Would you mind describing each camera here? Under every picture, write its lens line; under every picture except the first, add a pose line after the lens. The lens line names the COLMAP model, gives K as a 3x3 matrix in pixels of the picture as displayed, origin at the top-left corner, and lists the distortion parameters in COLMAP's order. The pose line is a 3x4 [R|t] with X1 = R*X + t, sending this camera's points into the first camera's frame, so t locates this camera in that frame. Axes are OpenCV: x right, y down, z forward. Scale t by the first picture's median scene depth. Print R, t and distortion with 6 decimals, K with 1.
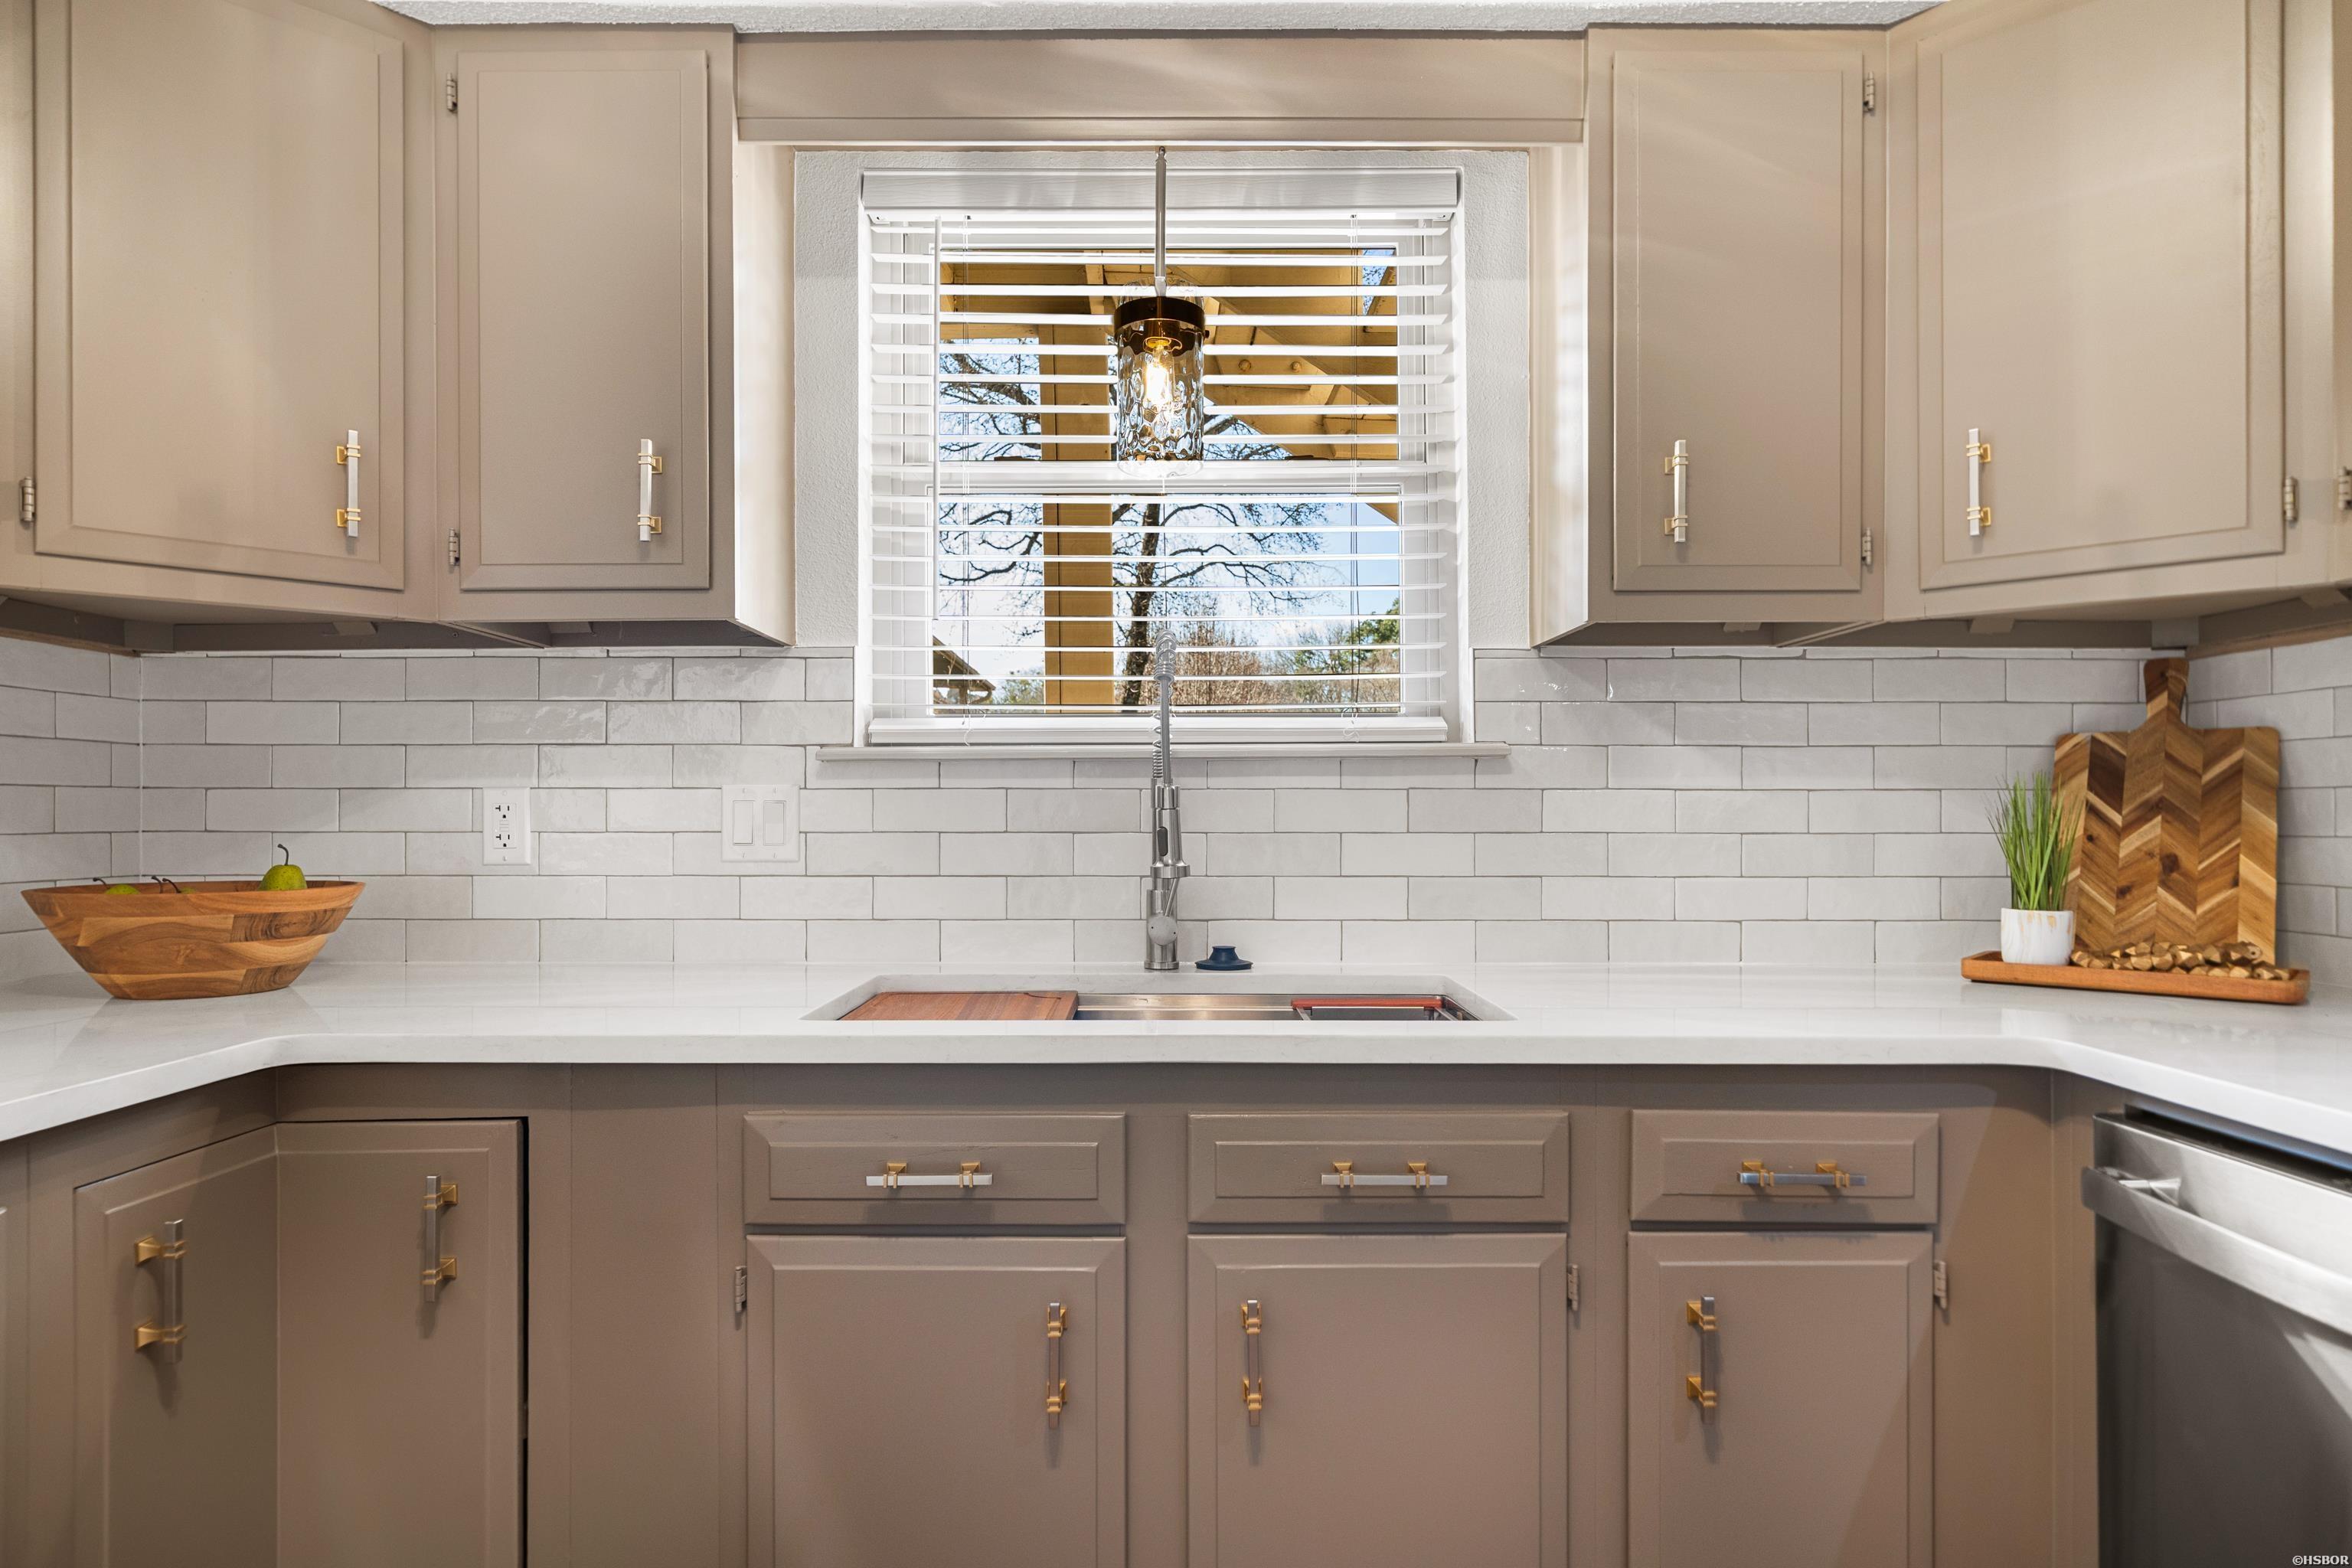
lens RADIAL K [[1342.0, 0, 1176.7], [0, 1342.0, 804.5], [0, 0, 1]] dist [0.002094, 0.000435]
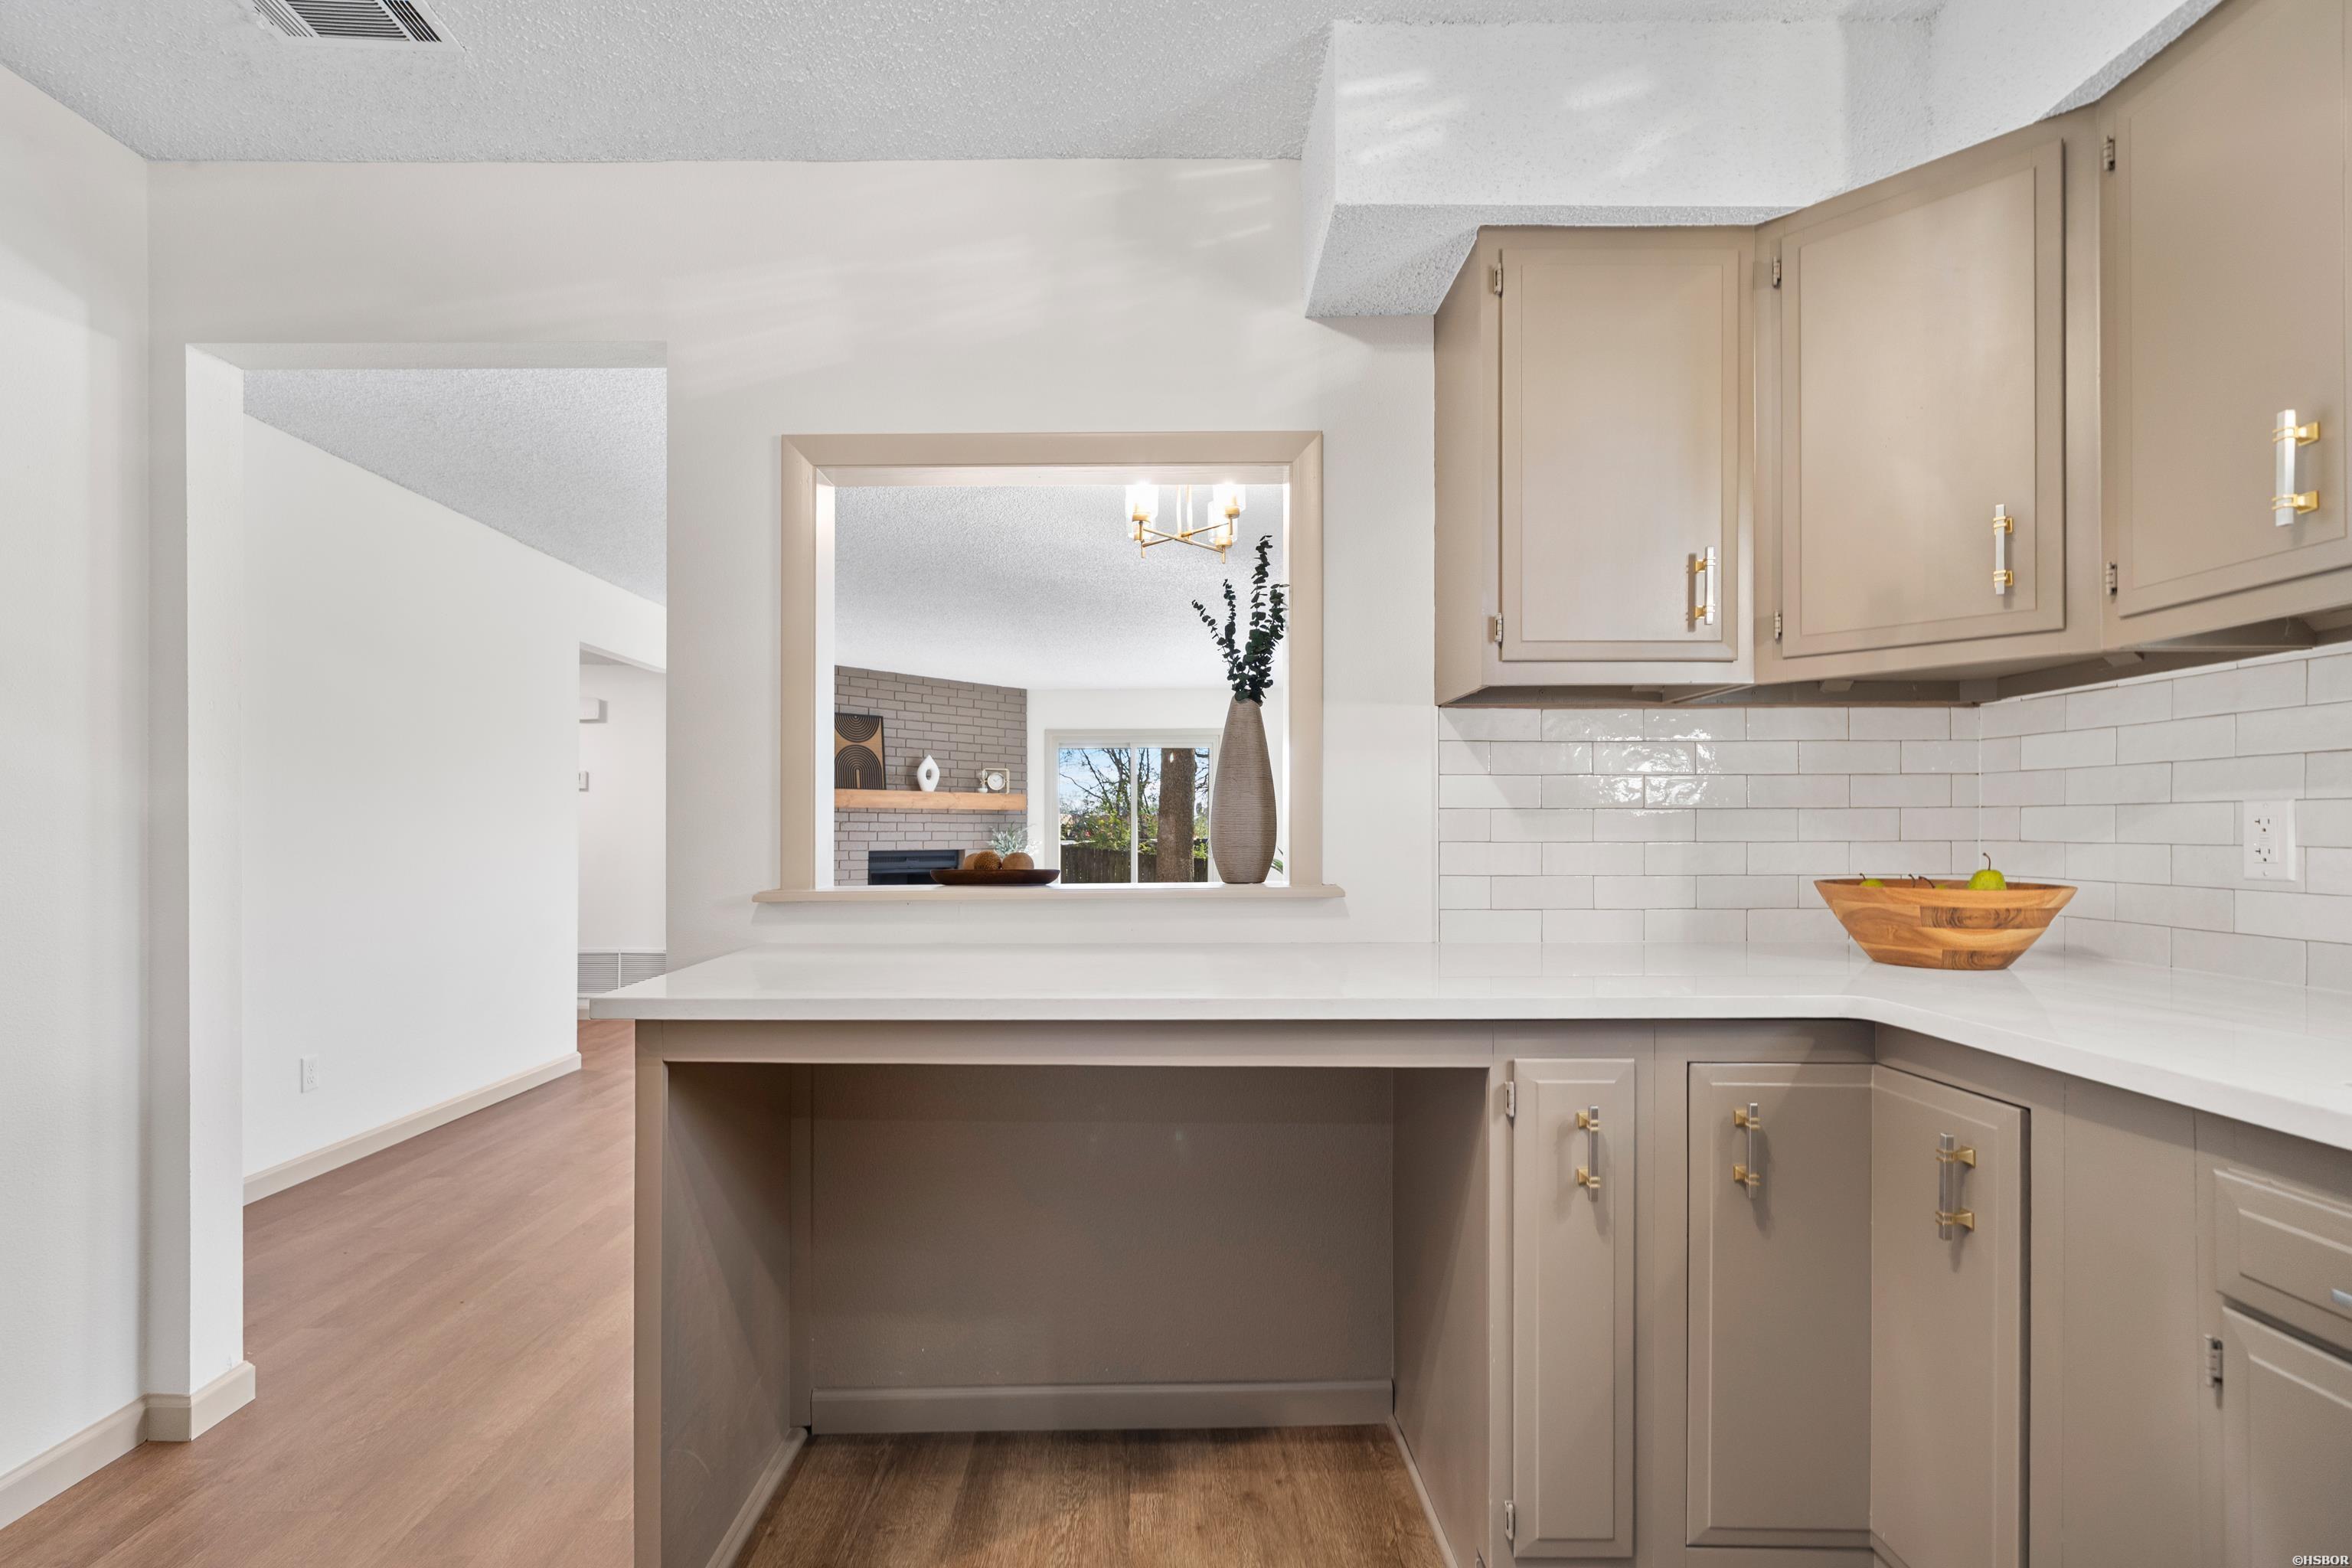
lens RADIAL K [[1062.6, 0, 1161.6], [0, 1062.6, 825.2], [0, 0, 1]] dist [-0.001070, -0.000436]
pose [[0.016644, -0.001798, -0.999860, 0.308569], [0.011772, 0.999929, -0.001602, -0.003316], [0.999792, -0.011744, 0.016664, 0.240562]]
